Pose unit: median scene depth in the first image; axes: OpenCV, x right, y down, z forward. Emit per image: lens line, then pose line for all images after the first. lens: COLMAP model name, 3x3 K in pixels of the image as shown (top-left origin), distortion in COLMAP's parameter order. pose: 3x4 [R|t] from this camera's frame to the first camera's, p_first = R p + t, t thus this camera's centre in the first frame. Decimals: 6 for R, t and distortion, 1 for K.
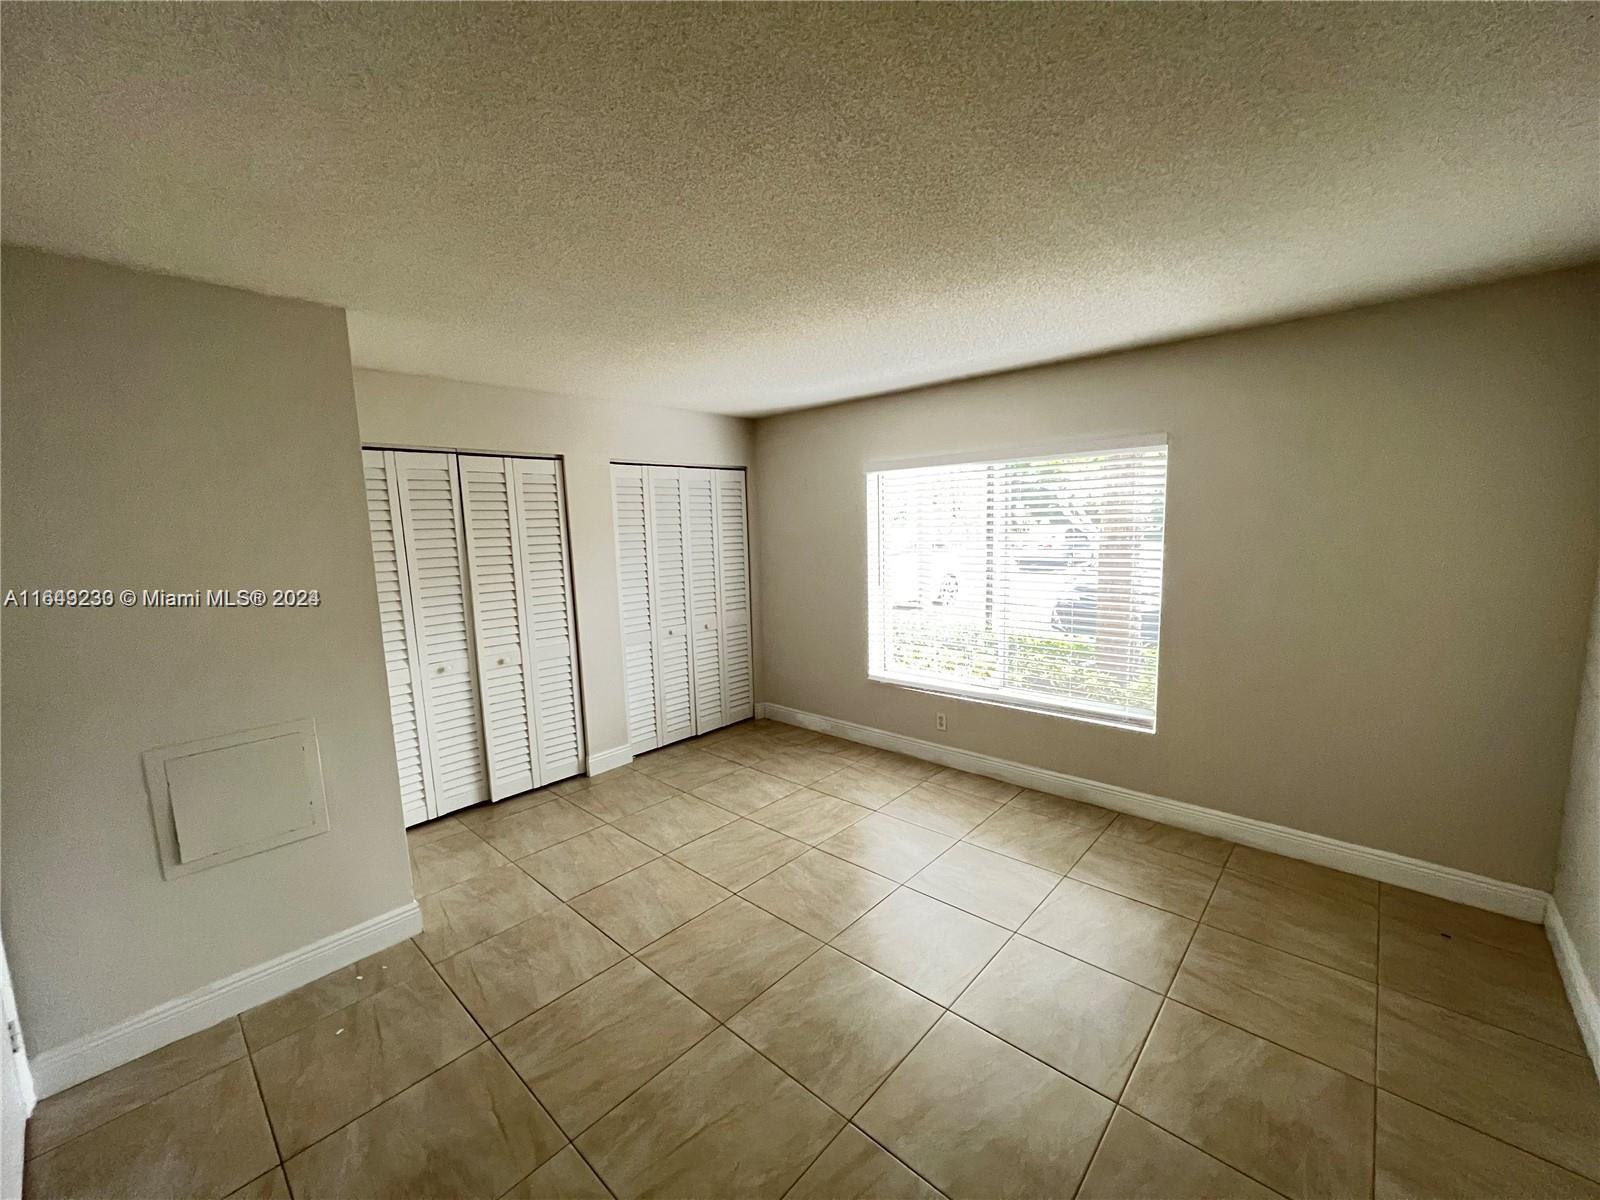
lens RADIAL K [[635.7, 0, 802.6], [0, 635.7, 604.6], [0, 0, 1]] dist [-0.000794, -0.000019]
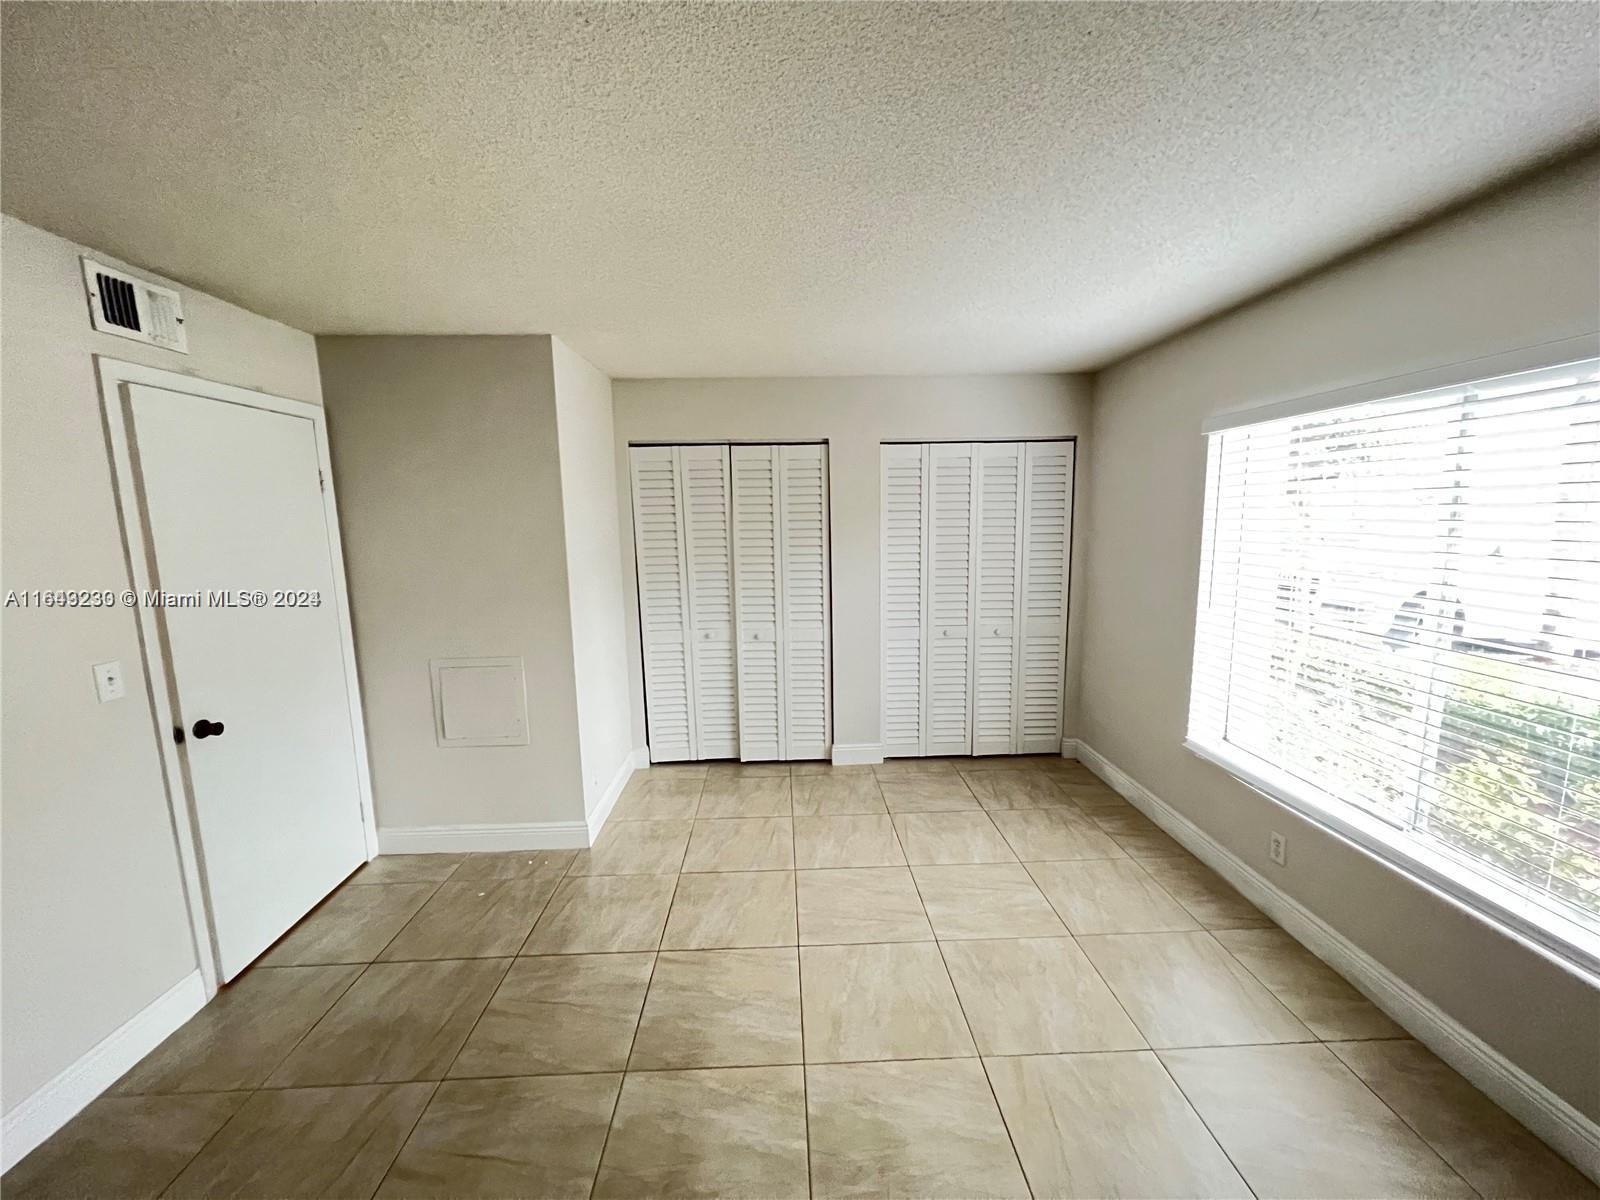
lens RADIAL K [[635.7, 0, 802.6], [0, 635.7, 604.6], [0, 0, 1]] dist [-0.000794, -0.000019]
pose [[0.699392, 0.115012, -0.705424, 0.302015], [-0.094733, 0.993177, 0.068005, -0.040300], [0.708433, 0.019265, 0.705515, 0.264290]]
